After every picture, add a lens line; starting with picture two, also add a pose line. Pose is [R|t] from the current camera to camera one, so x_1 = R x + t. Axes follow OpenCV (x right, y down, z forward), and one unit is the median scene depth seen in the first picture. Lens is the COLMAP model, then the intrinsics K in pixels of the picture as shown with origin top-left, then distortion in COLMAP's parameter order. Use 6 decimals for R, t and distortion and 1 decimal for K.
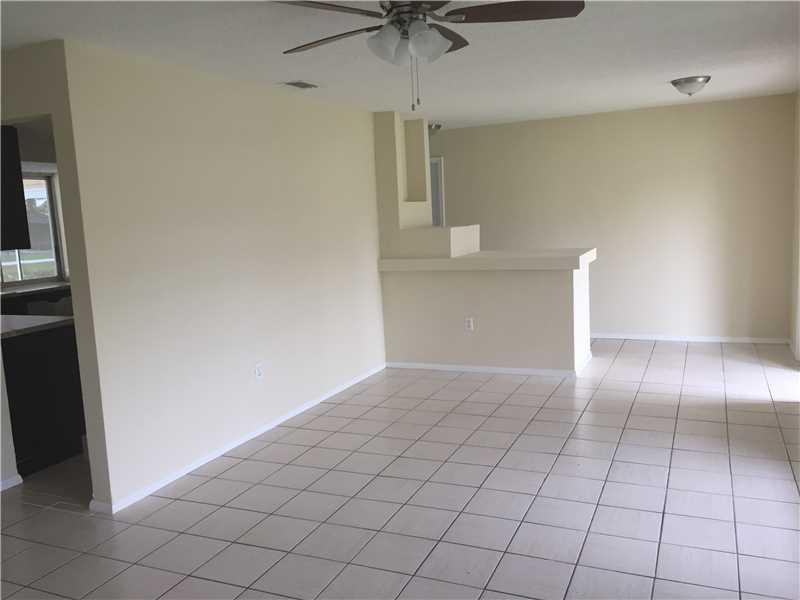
lens RADIAL K [[688.2, 0, 400.0], [0, 688.2, 300.0], [0, 0, 1]] dist [0.091769, -0.147138]
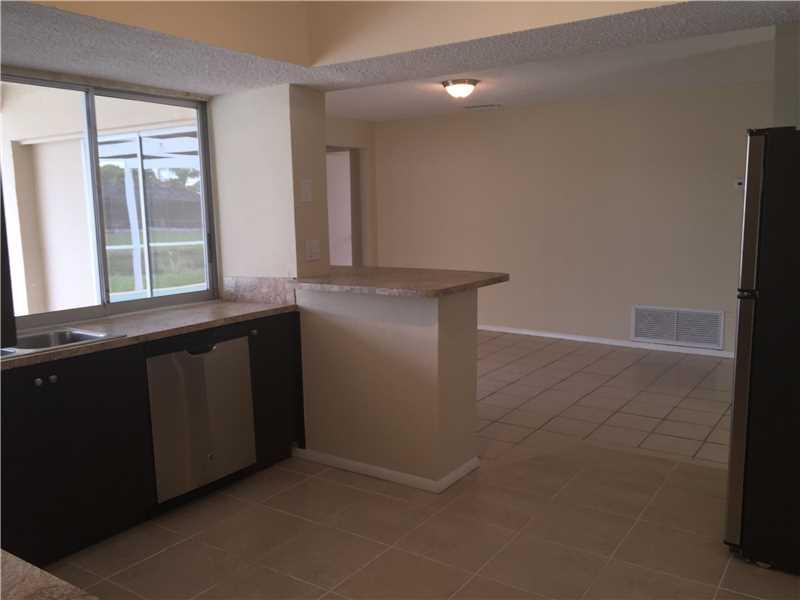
lens RADIAL K [[688.2, 0, 400.0], [0, 688.2, 300.0], [0, 0, 1]] dist [0.091769, -0.147138]
pose [[0.982016, 0.055573, -0.180431, -0.217539], [-0.053324, 0.998428, 0.017291, -0.027991], [0.181108, -0.007359, 0.983436, 0.440216]]
